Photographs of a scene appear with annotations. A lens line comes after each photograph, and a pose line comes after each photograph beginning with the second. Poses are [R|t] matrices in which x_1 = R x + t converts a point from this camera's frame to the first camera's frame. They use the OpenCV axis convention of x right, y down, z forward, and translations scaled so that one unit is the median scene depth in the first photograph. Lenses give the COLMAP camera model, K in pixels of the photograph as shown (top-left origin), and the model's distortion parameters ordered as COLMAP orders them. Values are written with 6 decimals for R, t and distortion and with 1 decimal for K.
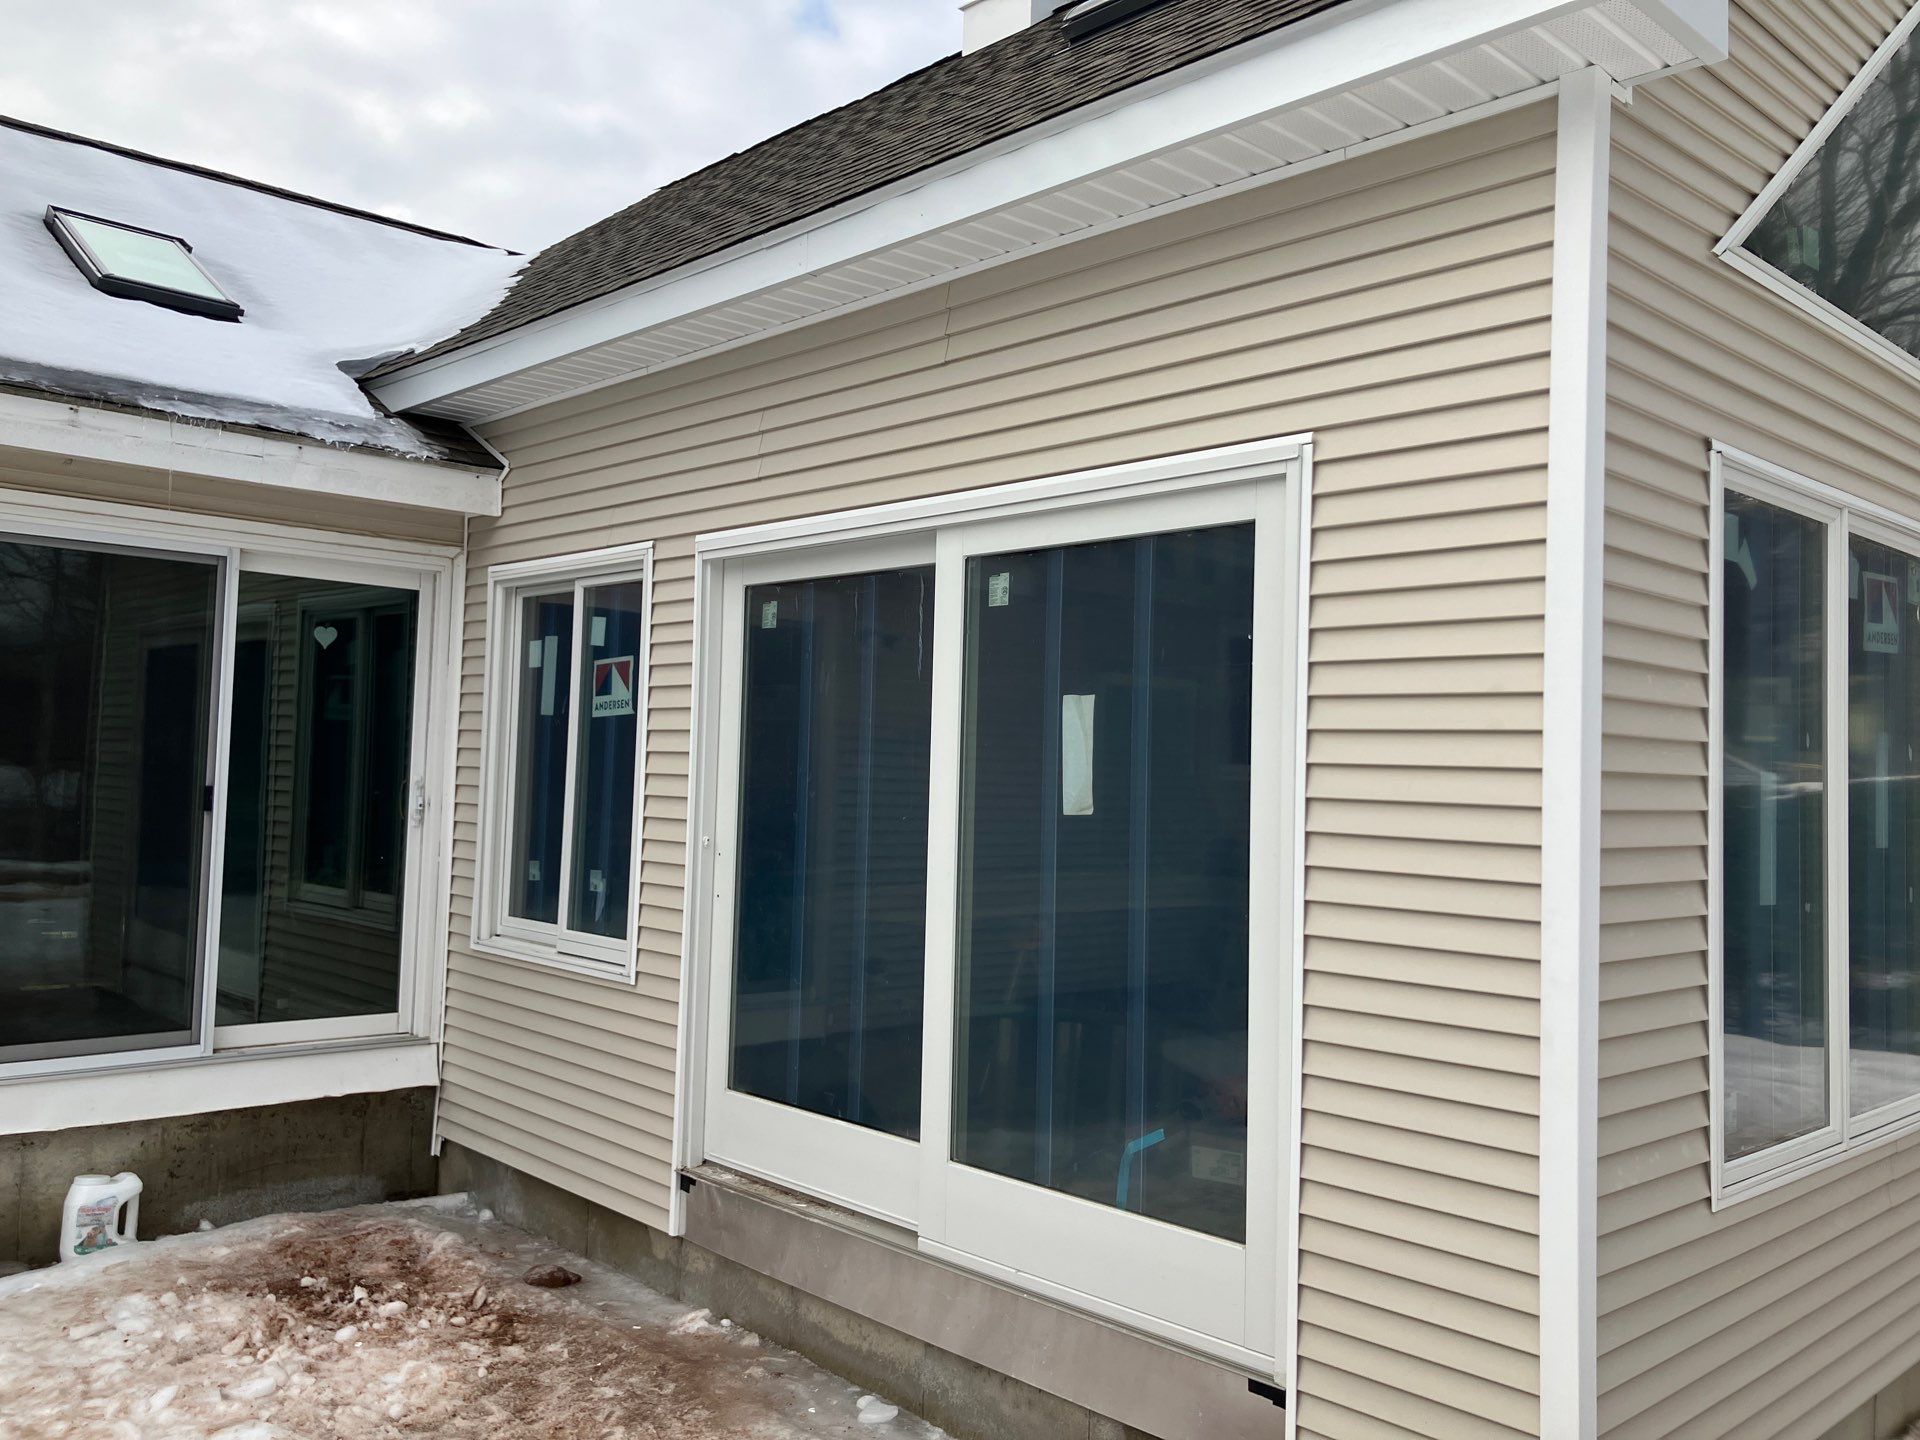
lens RADIAL K [[1575.5, 0, 940.4], [0, 1575.5, 715.5], [0, 0, 1]] dist [0.035760, -0.007337]
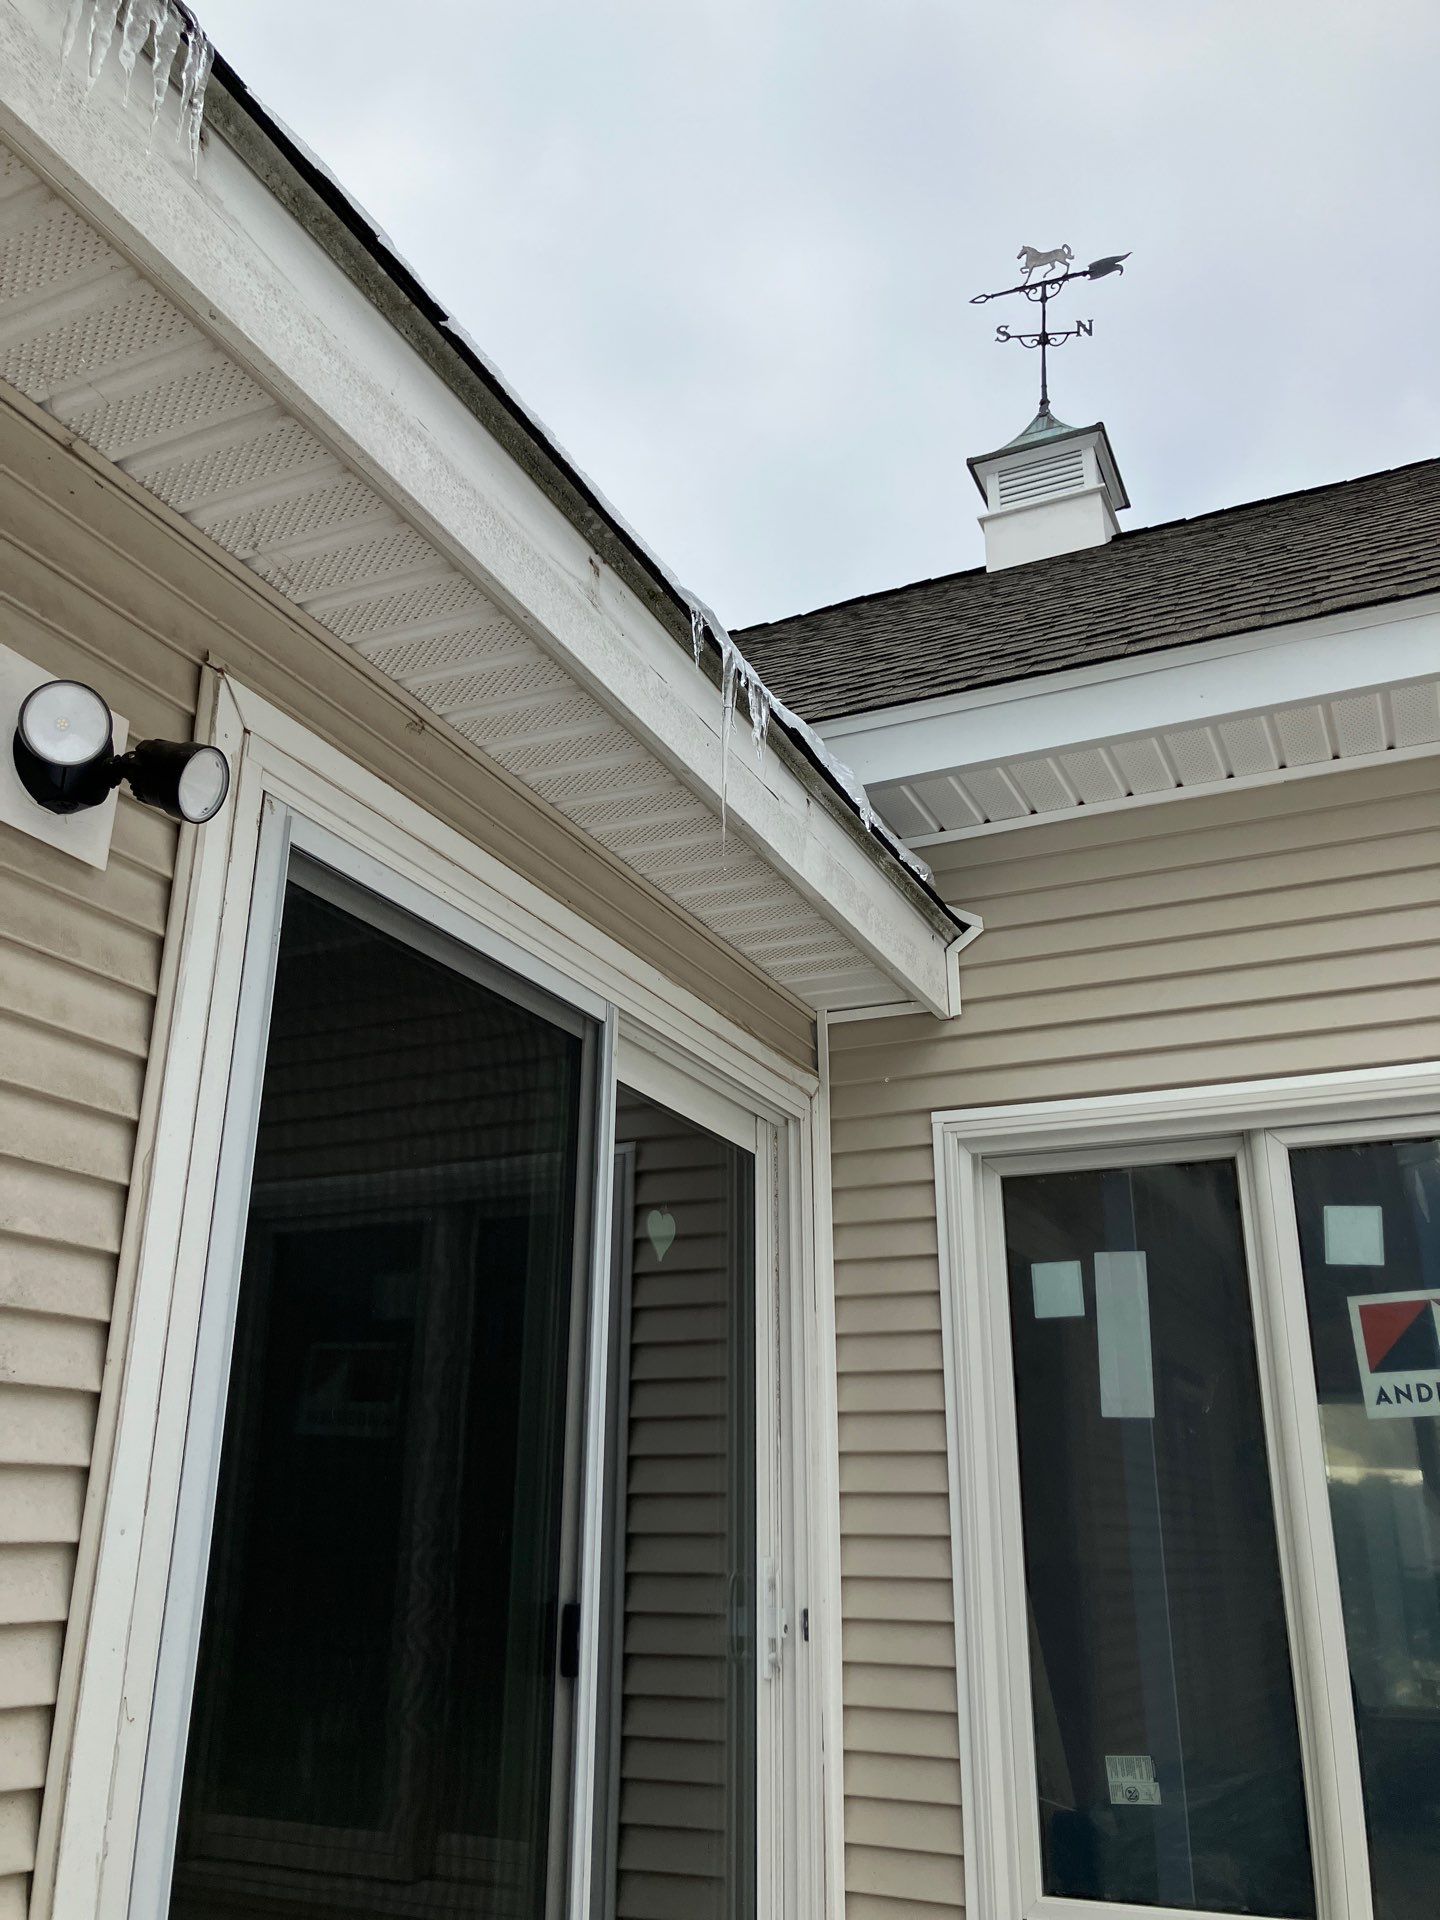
lens RADIAL K [[1575.5, 0, 714.0], [0, 1575.5, 977.7], [0, 0, 1]] dist [0.035760, -0.007337]
pose [[0.925600, 0.106179, 0.363306, -0.627962], [0.001924, 0.958515, -0.285035, 0.010316], [-0.378499, 0.264527, 0.886997, 0.660082]]
